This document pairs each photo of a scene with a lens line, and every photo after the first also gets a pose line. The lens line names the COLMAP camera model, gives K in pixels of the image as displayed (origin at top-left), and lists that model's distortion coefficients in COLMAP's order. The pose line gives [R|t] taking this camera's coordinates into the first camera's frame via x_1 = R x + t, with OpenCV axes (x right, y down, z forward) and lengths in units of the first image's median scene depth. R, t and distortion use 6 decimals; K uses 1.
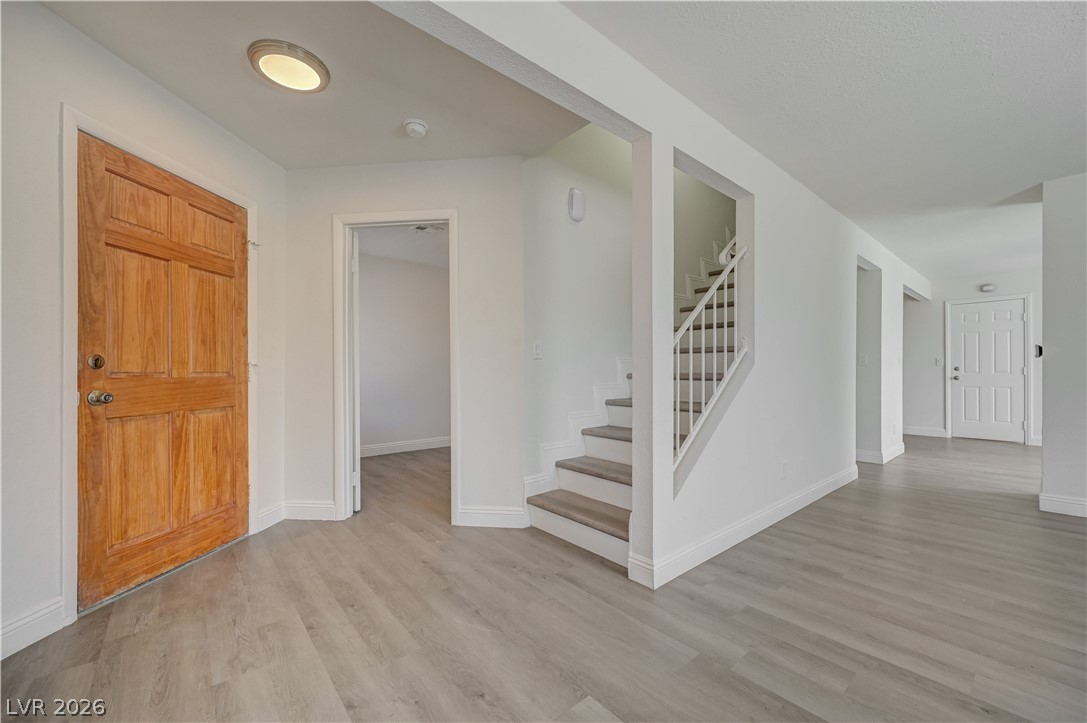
lens RADIAL K [[433.6, 0, 551.3], [0, 433.6, 370.5], [0, 0, 1]] dist [-0.004029, 0.000990]
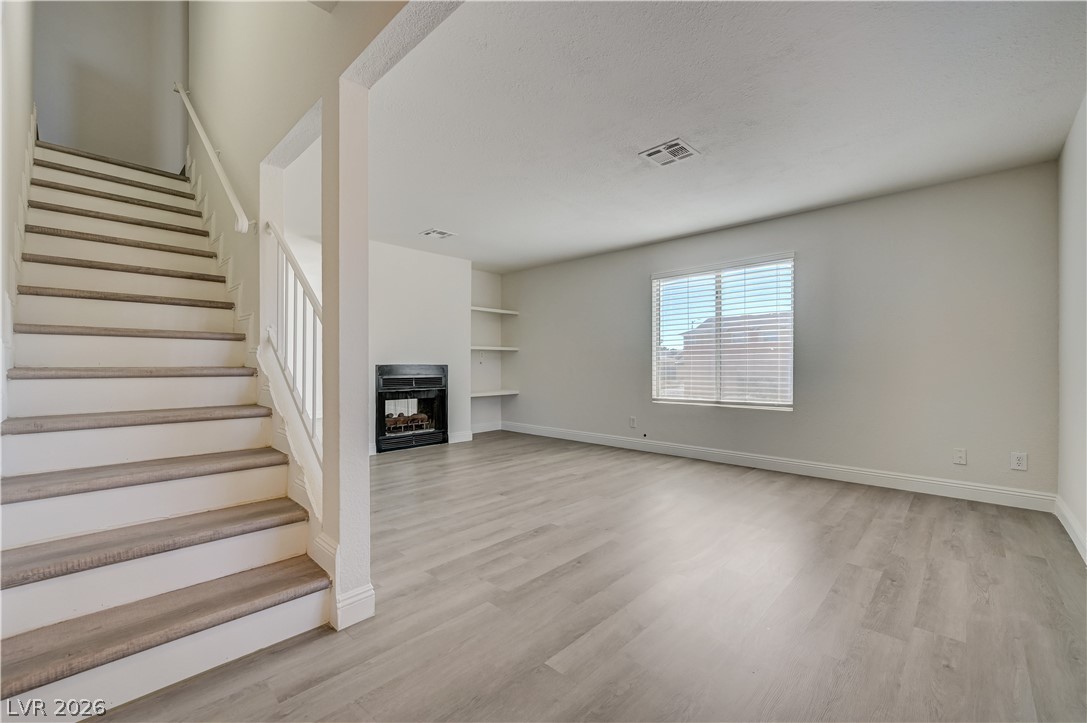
lens RADIAL K [[450.7, 0, 545.3], [0, 450.7, 362.5], [0, 0, 1]] dist [0.000044, 0.000014]
pose [[-0.102140, 0.002350, 0.994767, -0.658040], [-0.000026, 0.999997, -0.002365, -0.000790], [-0.994770, -0.000268, -0.102139, 0.703527]]
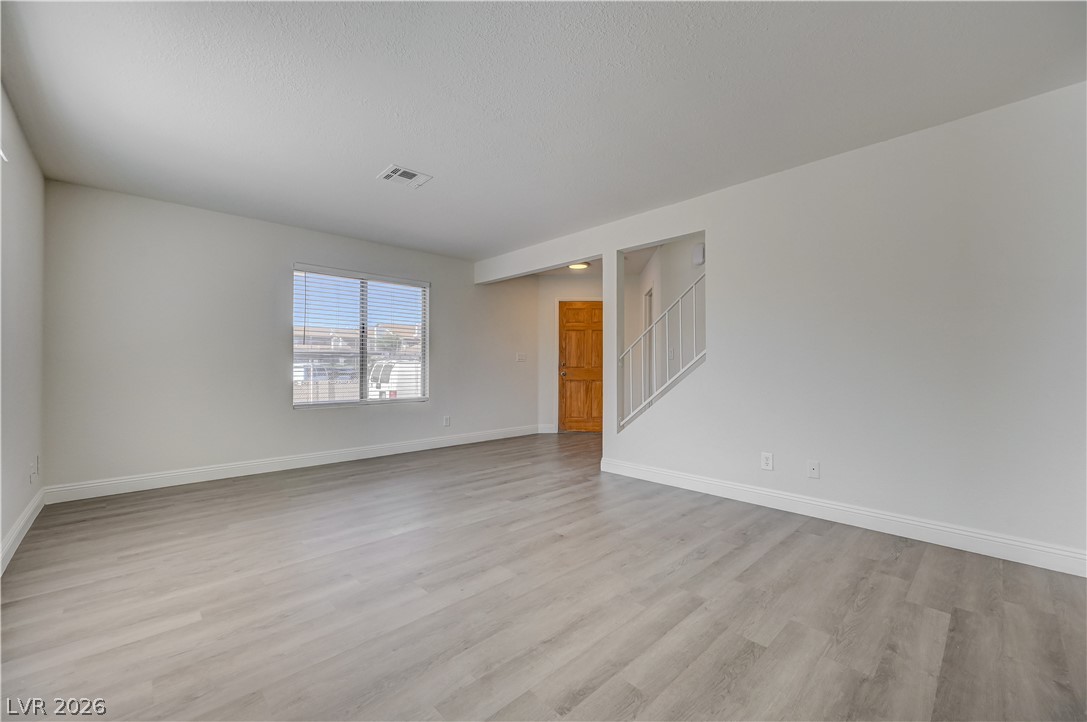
lens RADIAL K [[433.6, 0, 549.8], [0, 433.6, 361.8], [0, 0, 1]] dist [-0.004029, 0.000990]
pose [[0.057015, -0.011650, -0.998305, 2.186505], [0.000759, 0.999932, -0.011625, 0.004148], [0.998373, -0.000095, 0.057020, 0.592517]]
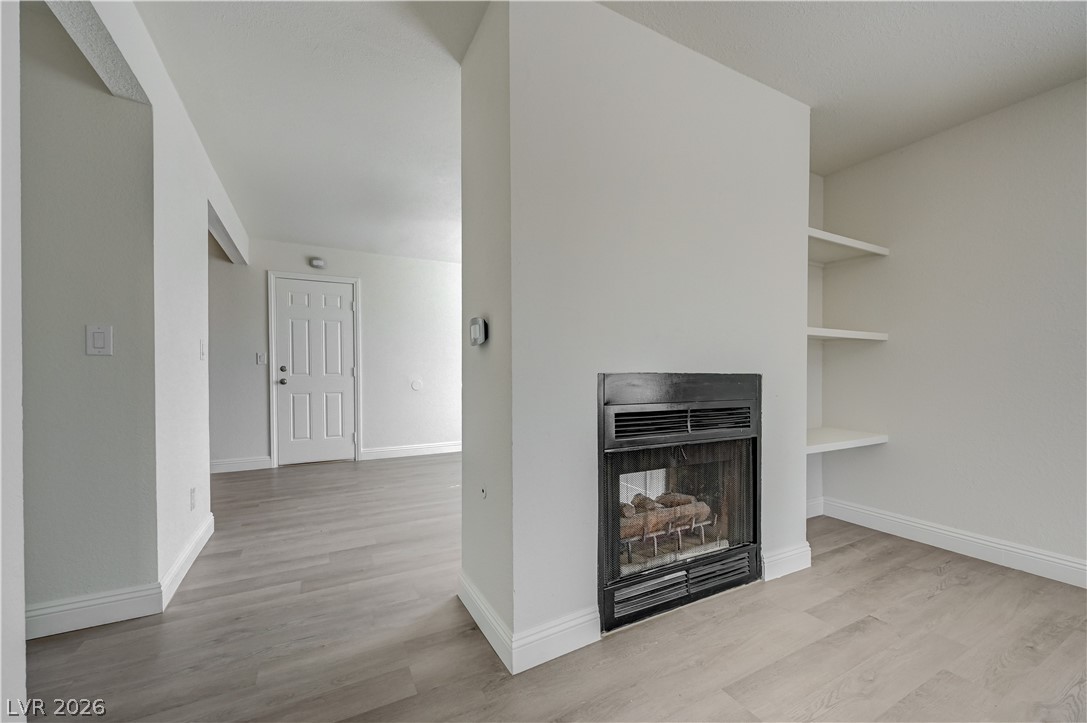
lens RADIAL K [[433.6, 0, 553.1], [0, 433.6, 378.3], [0, 0, 1]] dist [-0.004029, 0.000990]
pose [[0.210438, -0.014860, 0.977494, 1.017469], [0.000070, 0.999885, 0.015185, 0.002365], [-0.977607, -0.003127, 0.210414, 1.264585]]
